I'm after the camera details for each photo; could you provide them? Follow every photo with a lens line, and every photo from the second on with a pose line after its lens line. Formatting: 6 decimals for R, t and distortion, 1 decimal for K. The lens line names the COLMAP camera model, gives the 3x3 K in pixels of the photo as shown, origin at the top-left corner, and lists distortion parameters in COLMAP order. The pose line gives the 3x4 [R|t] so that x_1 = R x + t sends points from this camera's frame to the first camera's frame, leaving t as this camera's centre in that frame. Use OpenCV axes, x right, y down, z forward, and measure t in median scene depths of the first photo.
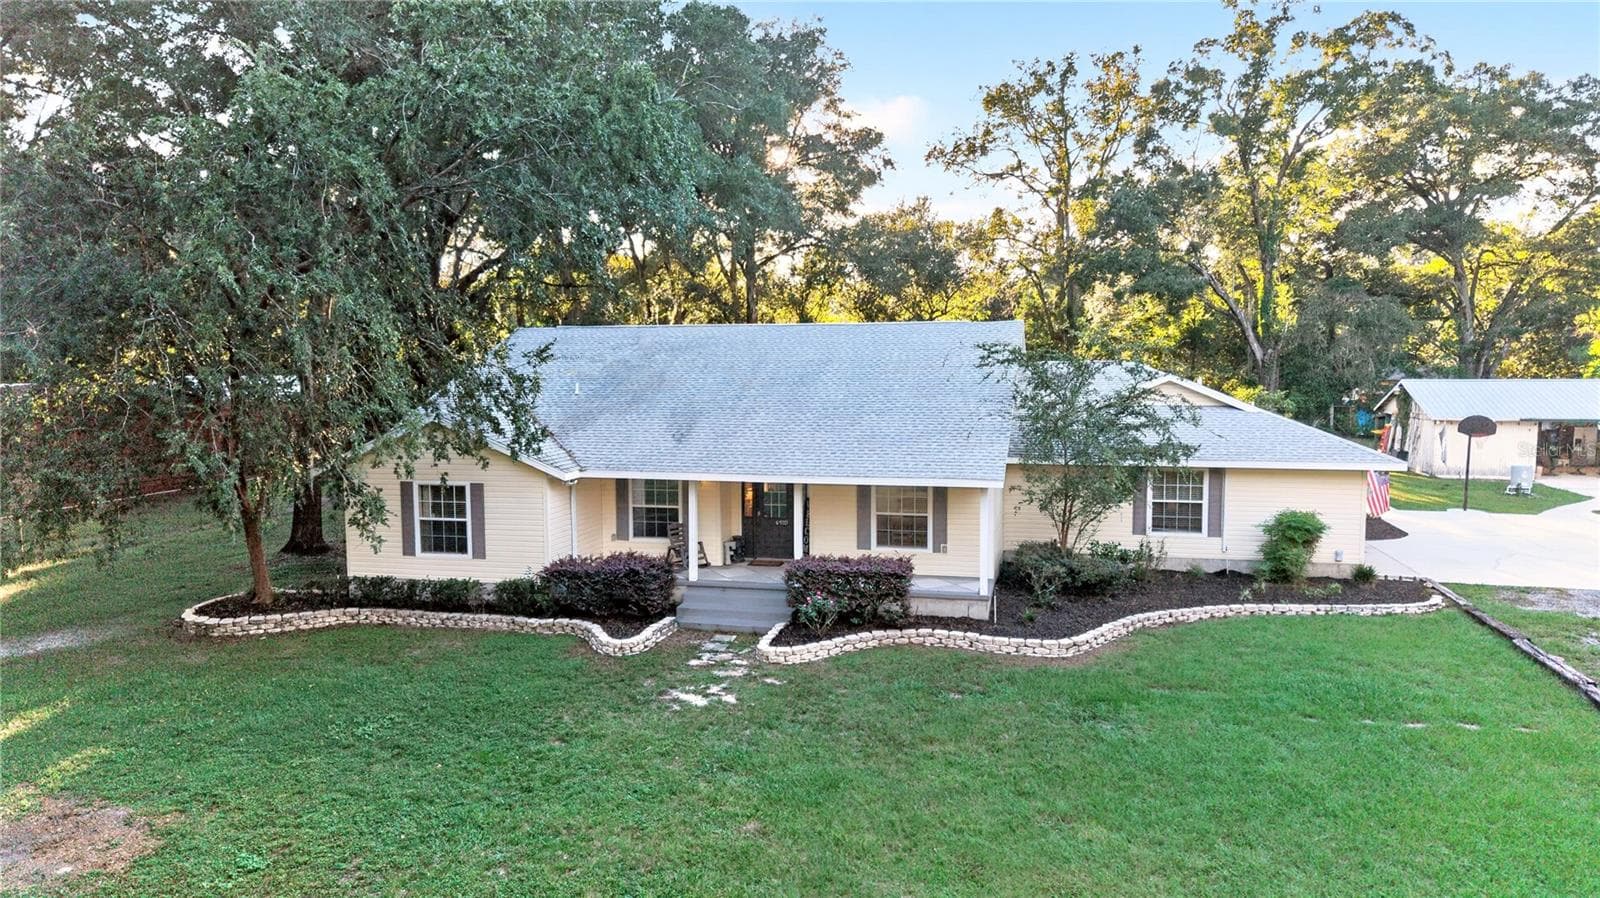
lens RADIAL K [[1083.5, 0, 800.0], [0, 1083.5, 449.0], [0, 0, 1]] dist [0.055321, -0.075327]
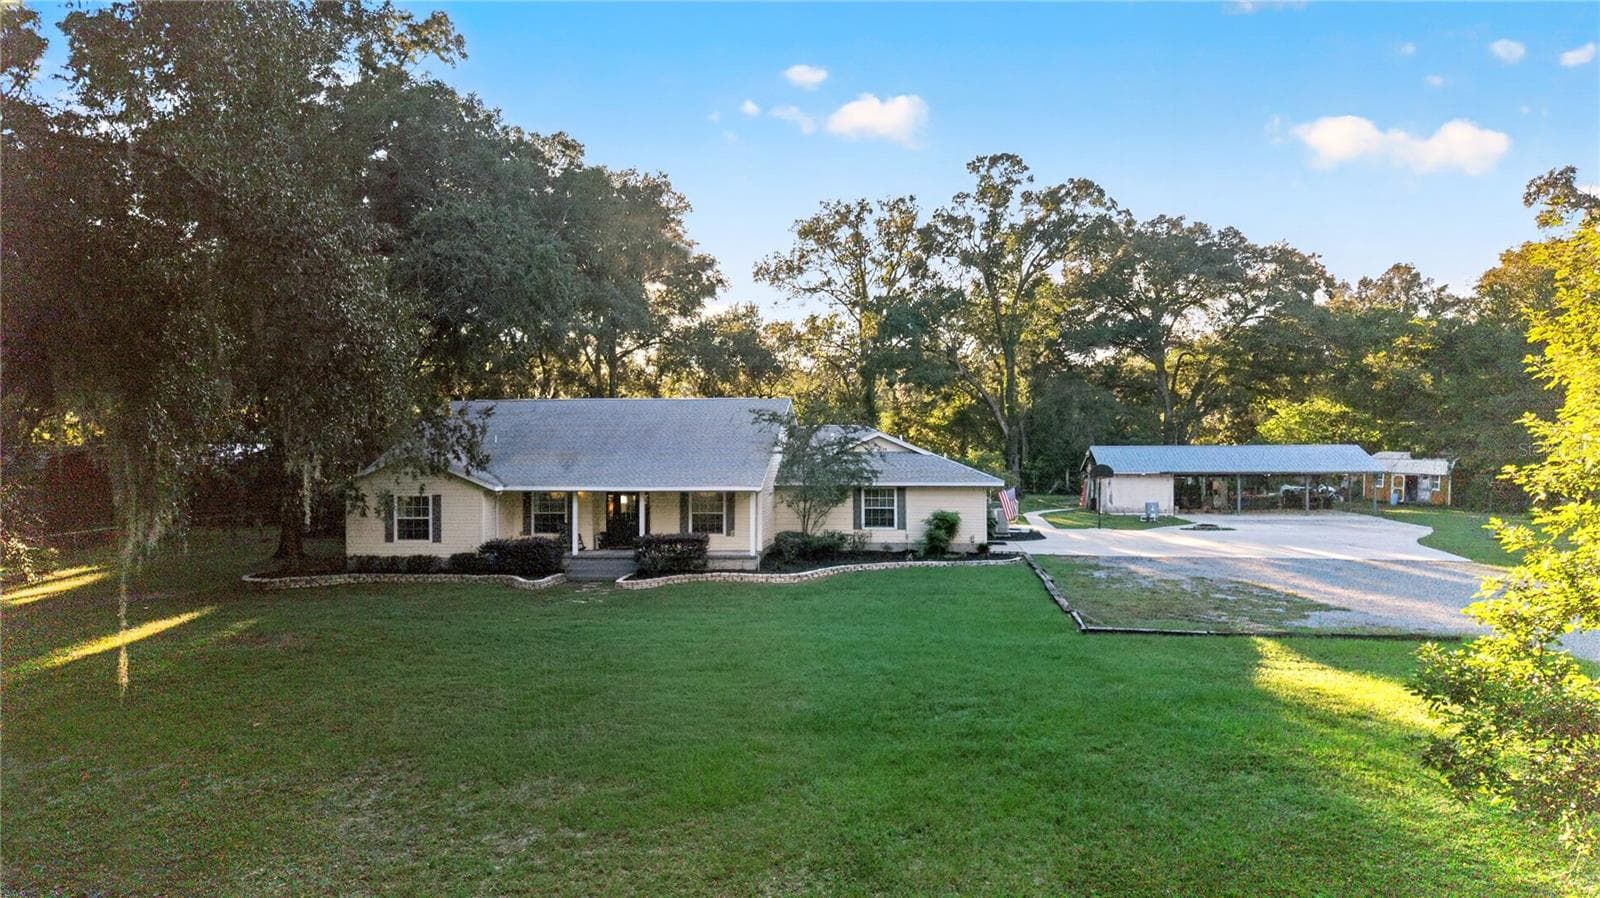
lens RADIAL K [[1083.5, 0, 800.0], [0, 1083.5, 449.0], [0, 0, 1]] dist [0.055321, -0.075327]
pose [[0.992032, 0.001647, 0.125976, 0.012102], [0.008510, 0.996755, -0.080042, 0.041226], [-0.125699, 0.080476, 0.988799, -0.274246]]
